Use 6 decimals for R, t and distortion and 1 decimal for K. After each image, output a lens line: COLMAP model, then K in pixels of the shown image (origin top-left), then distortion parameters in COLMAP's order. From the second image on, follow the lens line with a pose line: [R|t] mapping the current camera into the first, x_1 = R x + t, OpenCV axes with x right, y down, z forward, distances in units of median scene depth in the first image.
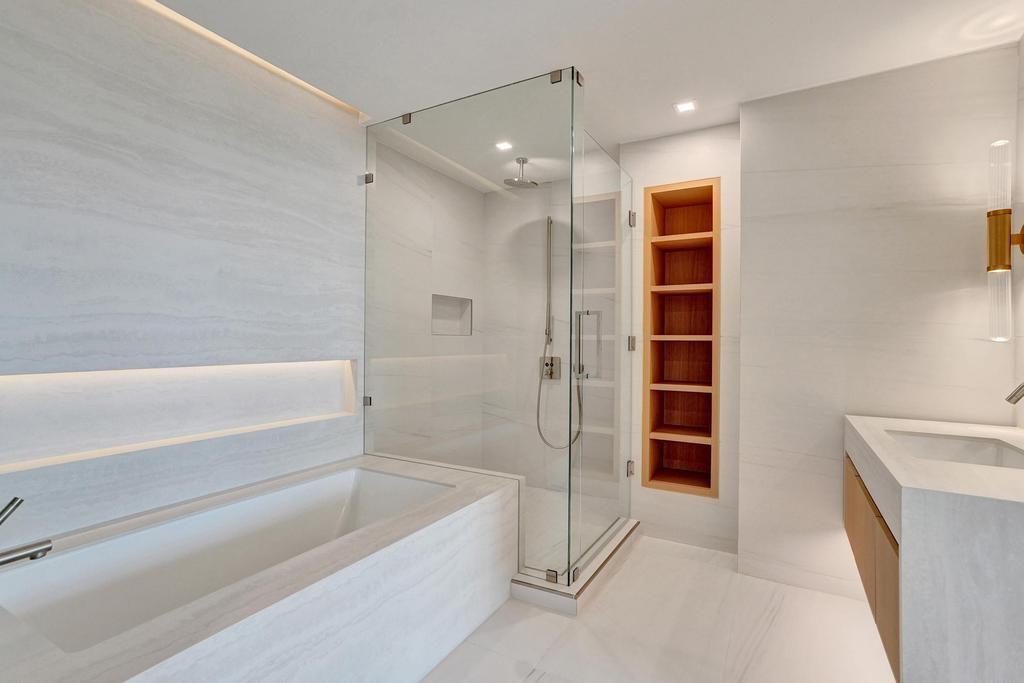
lens RADIAL K [[488.7, 0, 509.3], [0, 488.7, 335.5], [0, 0, 1]] dist [-0.039396, 0.028283]
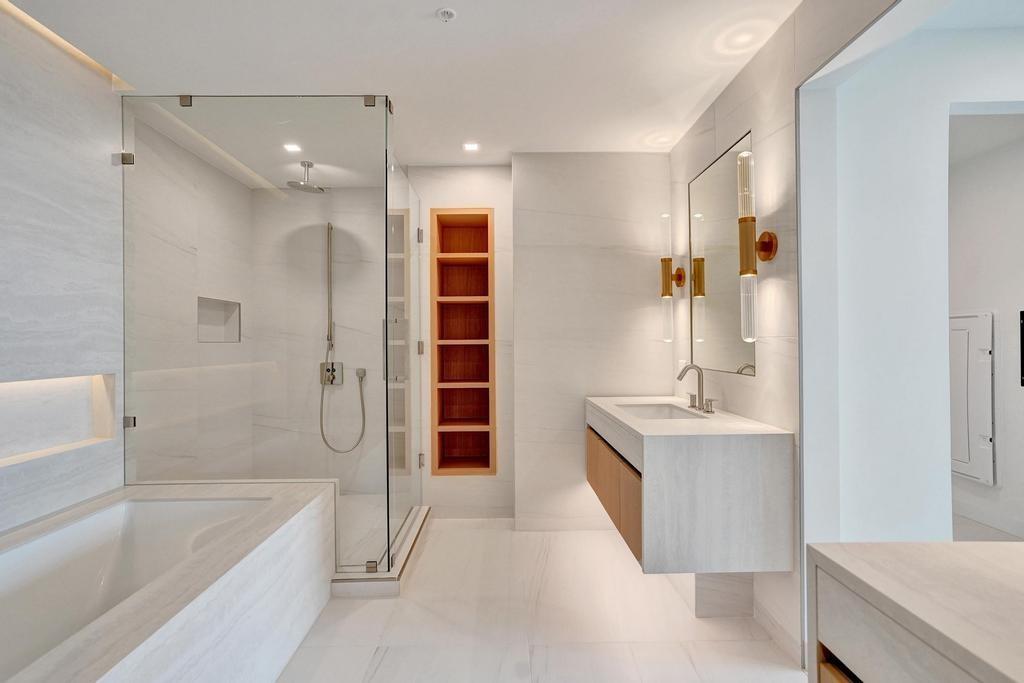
lens RADIAL K [[488.7, 0, 509.3], [0, 488.7, 335.5], [0, 0, 1]] dist [-0.039396, 0.028283]
pose [[0.860327, -0.007471, 0.509687, -0.149003], [0.010703, 0.999937, -0.003409, -0.005878], [-0.509629, 0.008388, 0.860353, -0.060525]]
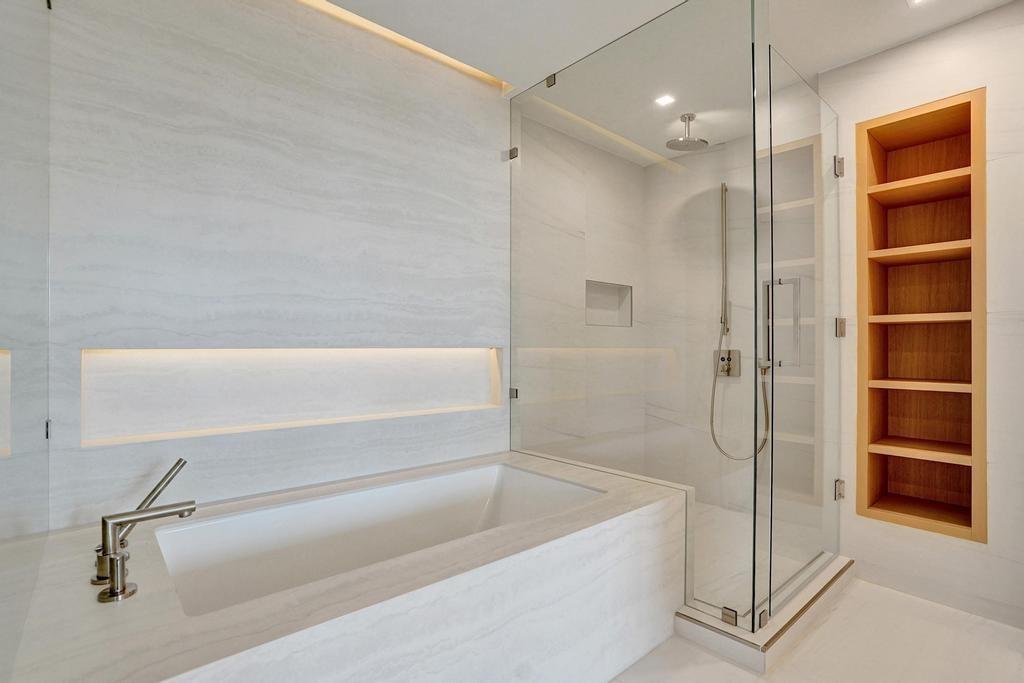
lens RADIAL K [[498.1, 0, 507.1], [0, 498.1, 341.3], [0, 0, 1]] dist [-0.058726, 0.028788]
pose [[0.944311, -0.007601, -0.328968, 0.007675], [0.006712, 0.999970, -0.003837, 0.039902], [0.328987, 0.001416, 0.944333, 0.105202]]
